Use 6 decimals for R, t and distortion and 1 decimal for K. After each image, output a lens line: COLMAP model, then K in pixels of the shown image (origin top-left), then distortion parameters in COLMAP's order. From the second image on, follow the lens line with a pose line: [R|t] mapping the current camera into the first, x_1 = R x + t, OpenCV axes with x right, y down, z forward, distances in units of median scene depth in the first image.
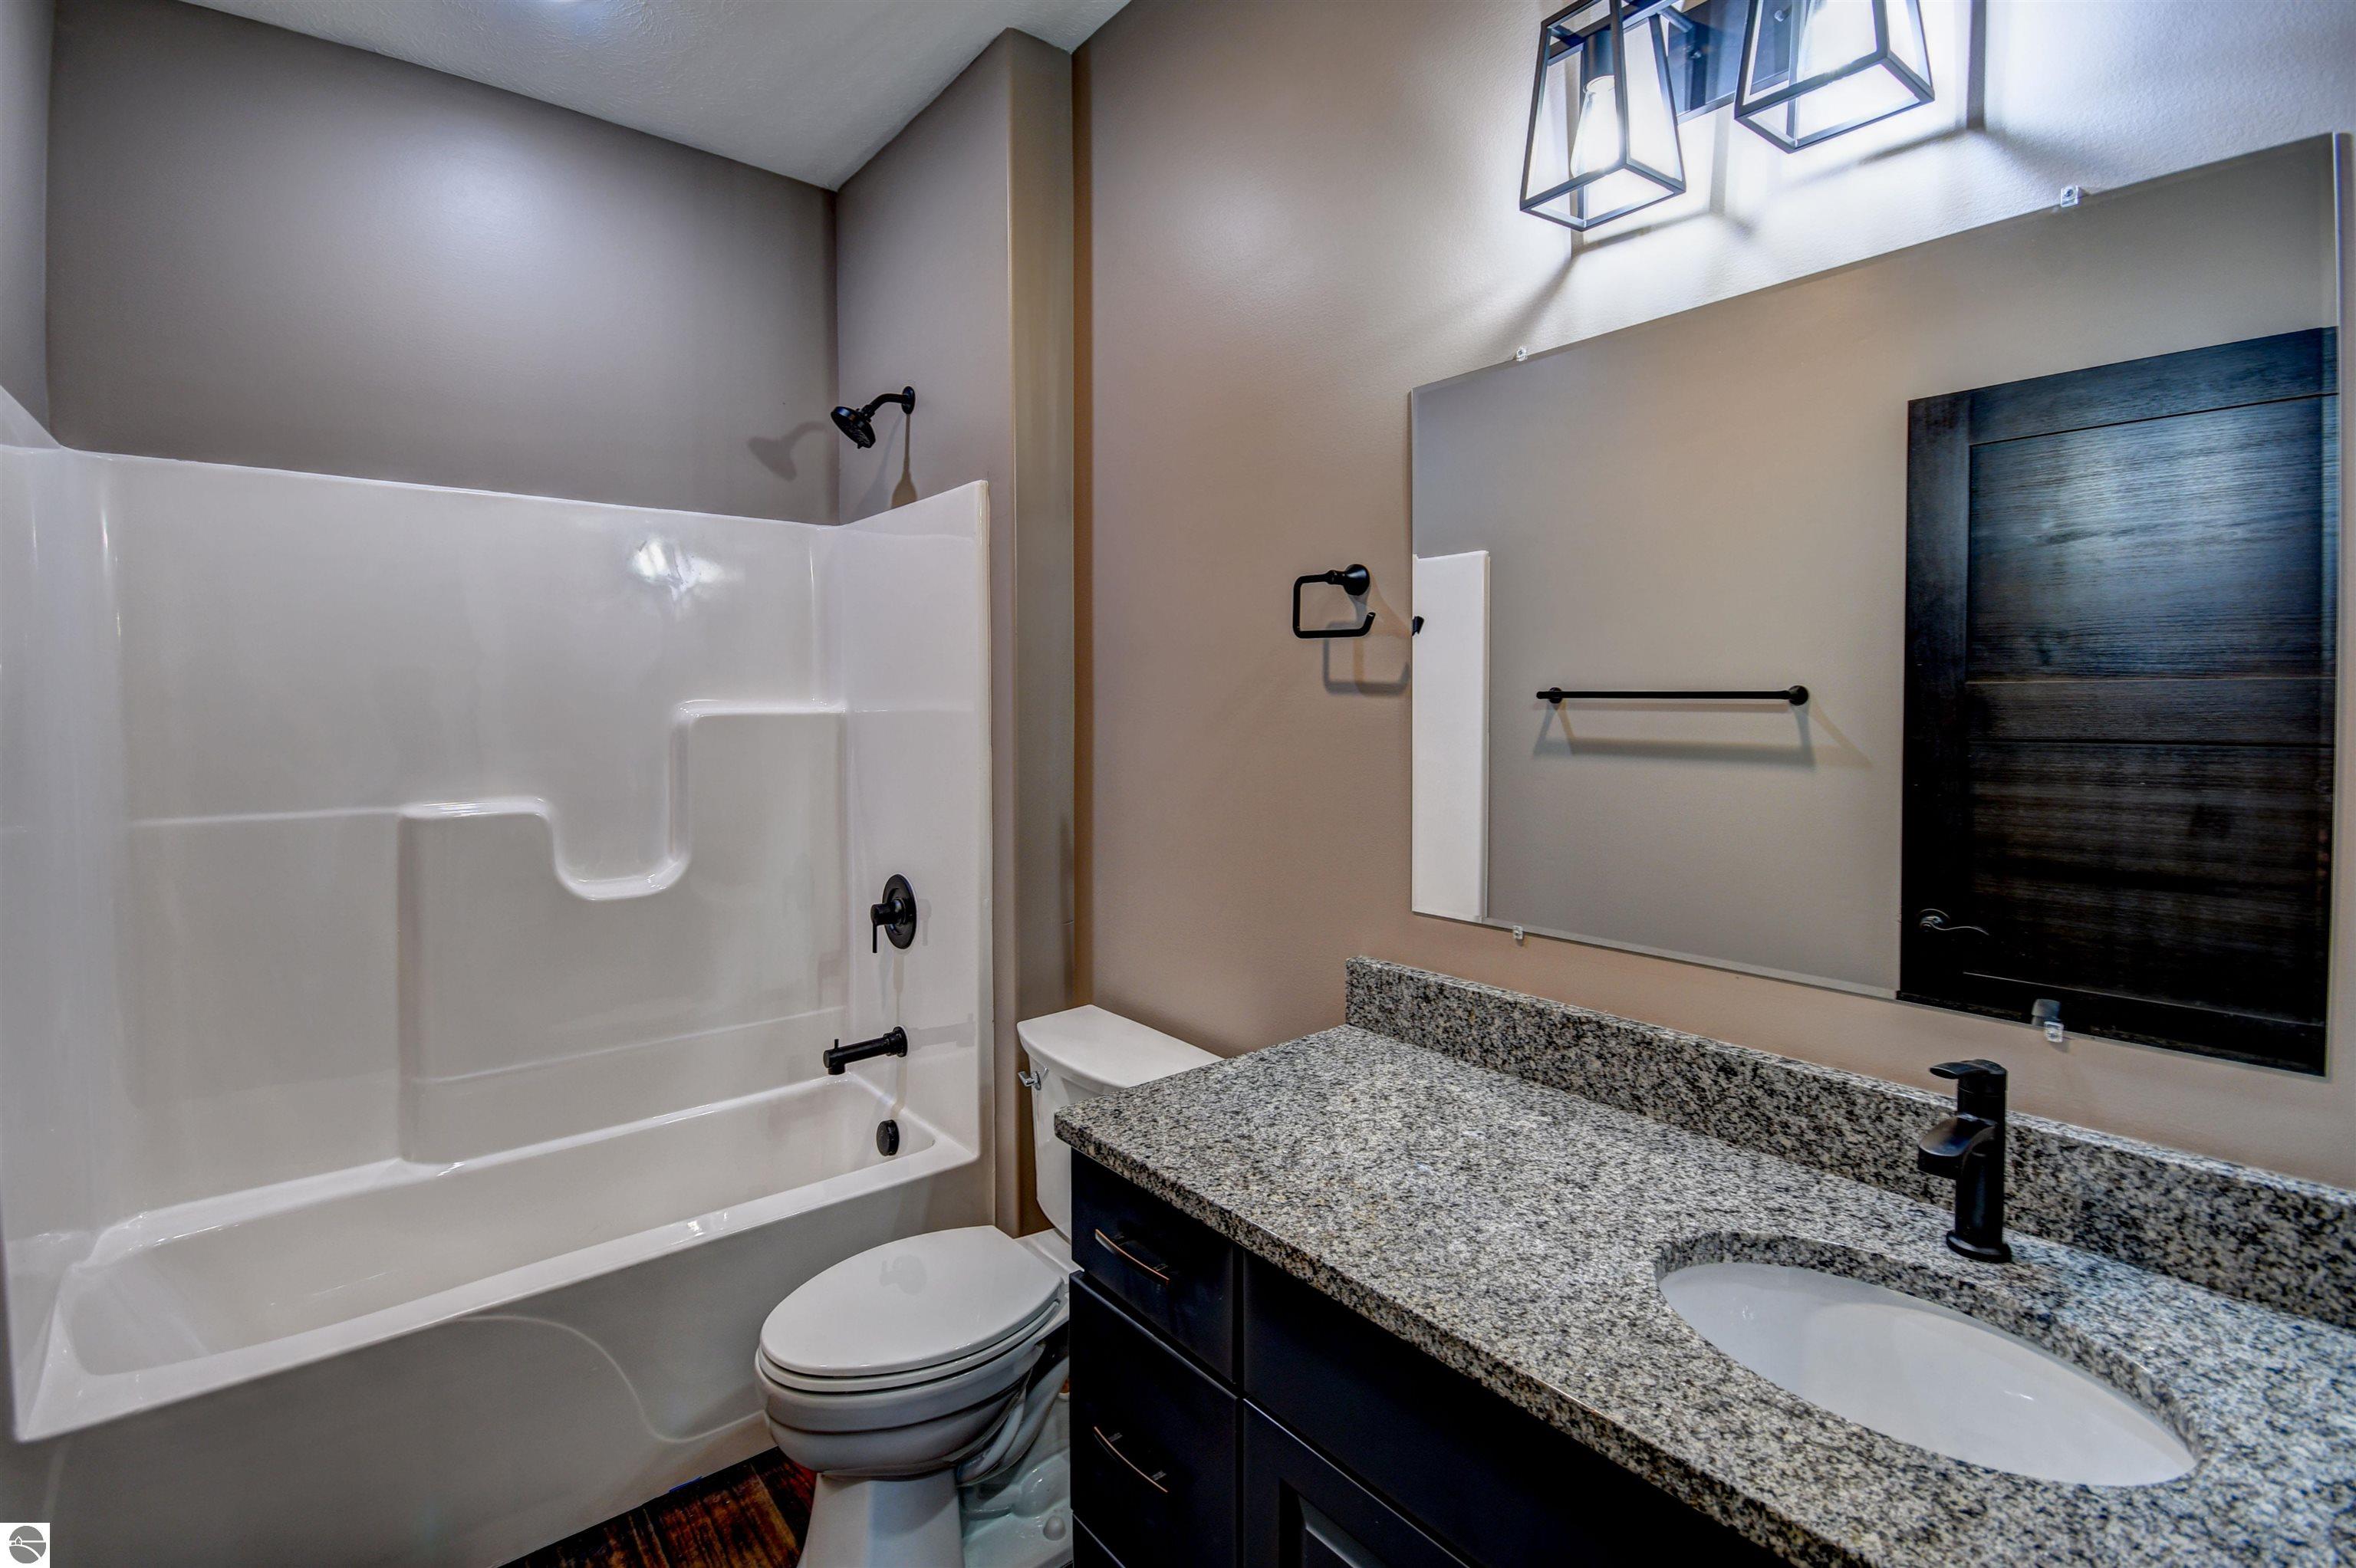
lens RADIAL K [[1087.3, 0, 1130.4], [0, 1087.3, 711.5], [0, 0, 1]] dist [-0.000310, -0.005419]
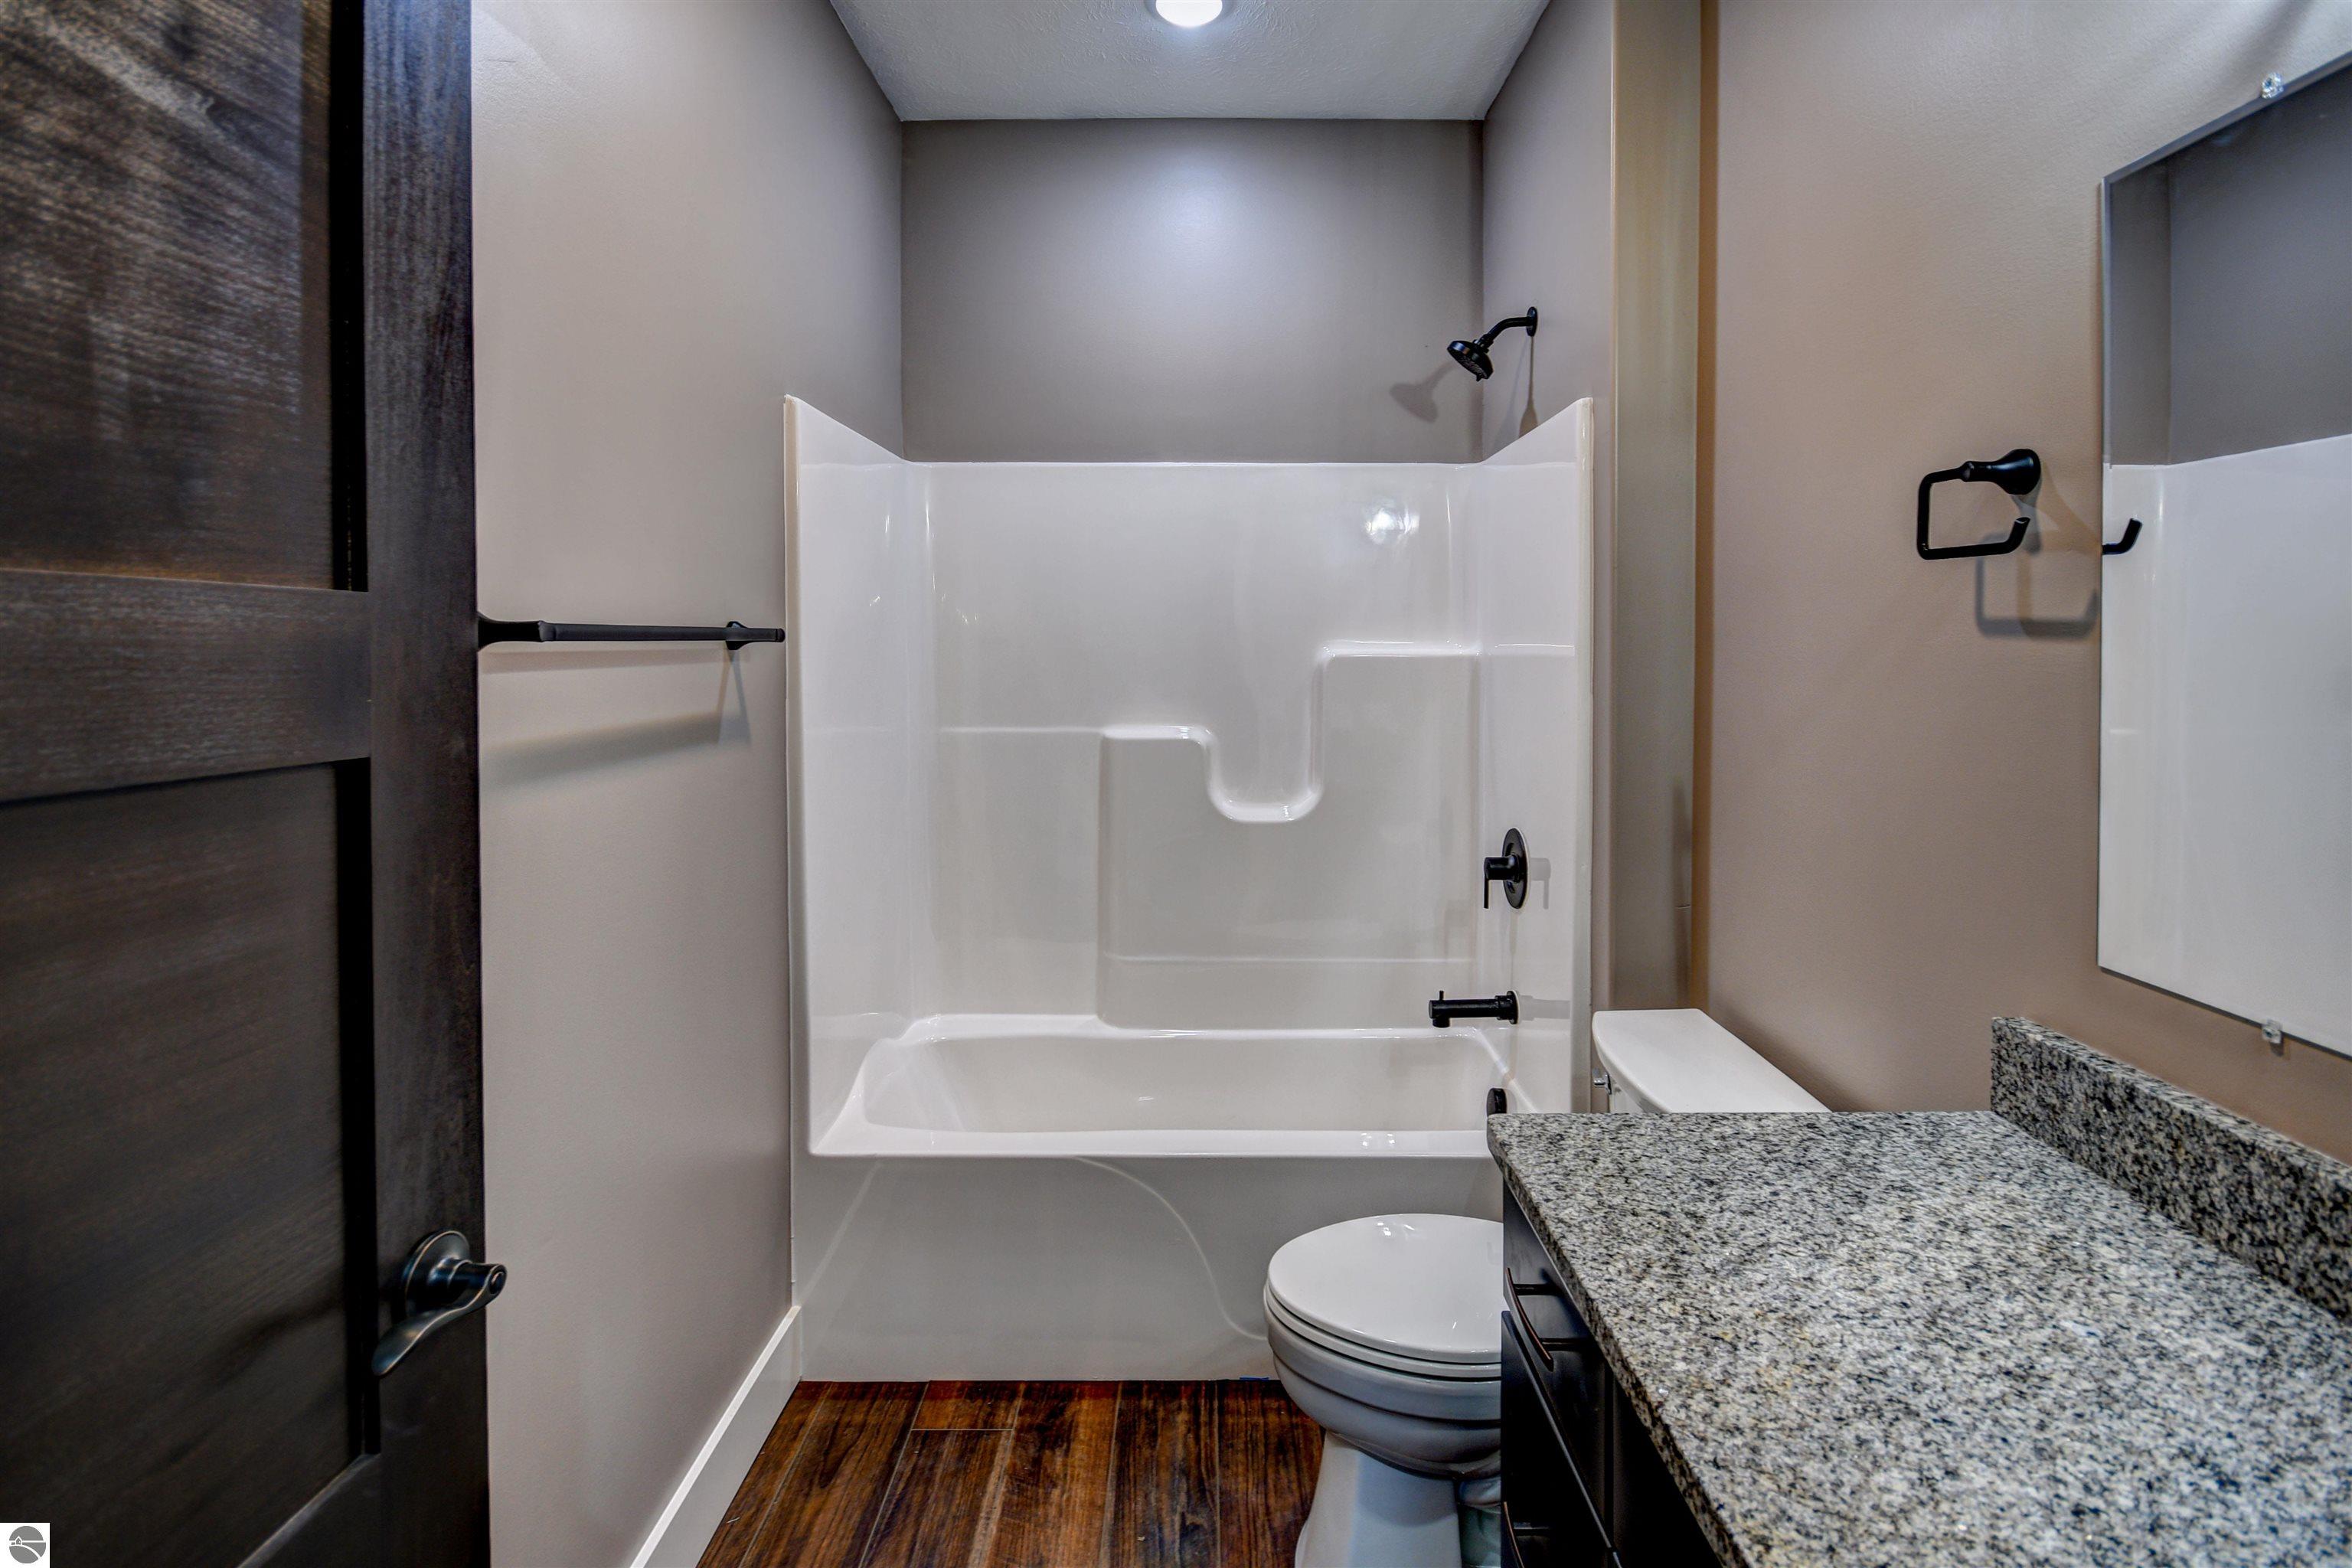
lens RADIAL K [[1085.6, 0, 1173.2], [0, 1085.6, 643.8], [0, 0, 1]] dist [-0.000310, -0.005419]
pose [[0.783070, 0.005187, -0.621912, 0.213334], [-0.011063, 0.999923, -0.005590, -0.001624], [0.621836, 0.011257, 0.783067, 0.127331]]
